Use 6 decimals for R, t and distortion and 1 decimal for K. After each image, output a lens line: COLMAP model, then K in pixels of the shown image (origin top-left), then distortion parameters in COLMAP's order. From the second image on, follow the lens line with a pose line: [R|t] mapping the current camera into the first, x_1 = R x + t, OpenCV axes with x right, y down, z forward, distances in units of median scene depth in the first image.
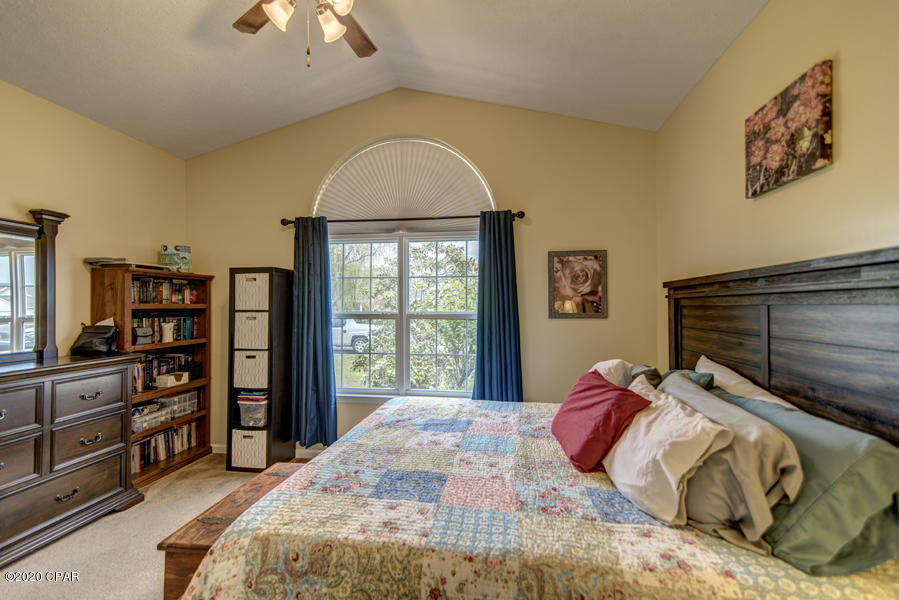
lens RADIAL K [[402.7, 0, 452.5], [0, 402.7, 303.3], [0, 0, 1]] dist [0.030263, -0.001847]
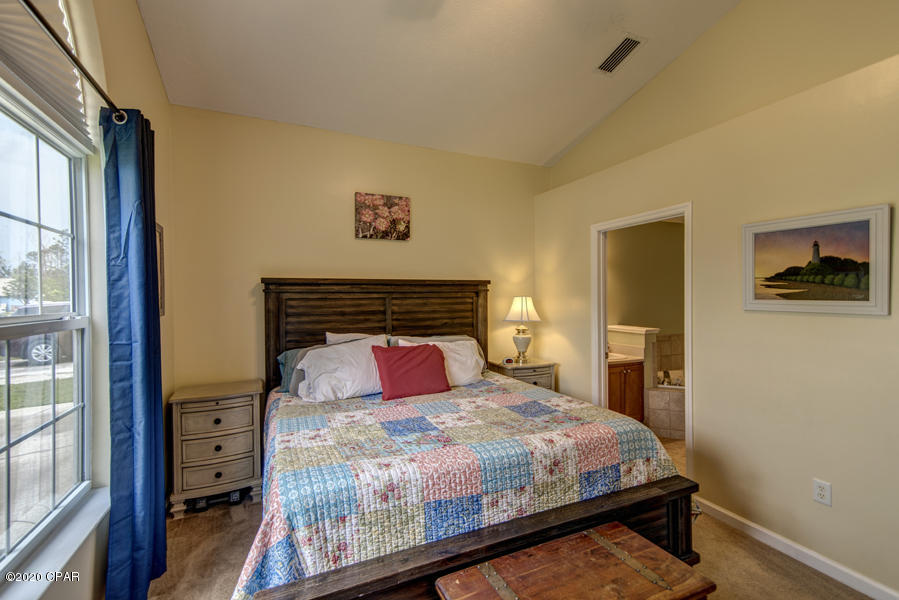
lens RADIAL K [[402.7, 0, 448.1], [0, 402.7, 299.8], [0, 0, 1]] dist [0.030263, -0.001847]
pose [[-0.535913, 0.001896, 0.844271, -0.570409], [0.005765, 0.999982, 0.001414, 0.007648], [-0.844253, 0.005625, -0.535915, 0.957038]]
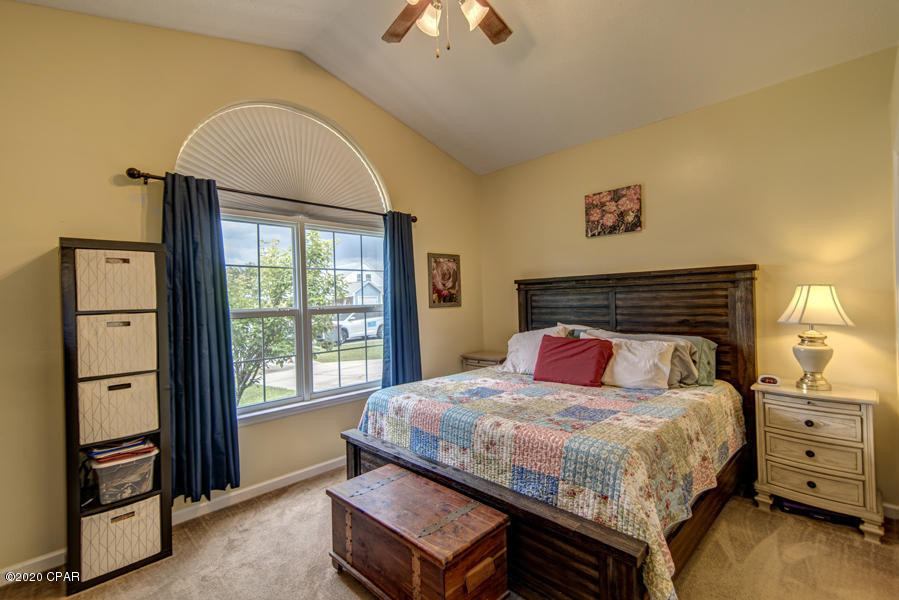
lens RADIAL K [[402.7, 0, 448.3], [0, 402.7, 301.2], [0, 0, 1]] dist [0.030263, -0.001847]
pose [[0.598755, -0.019416, 0.800697, -0.708872], [0.022201, 0.999724, 0.007641, 0.009145], [-0.800624, 0.013202, 0.599021, 0.233201]]
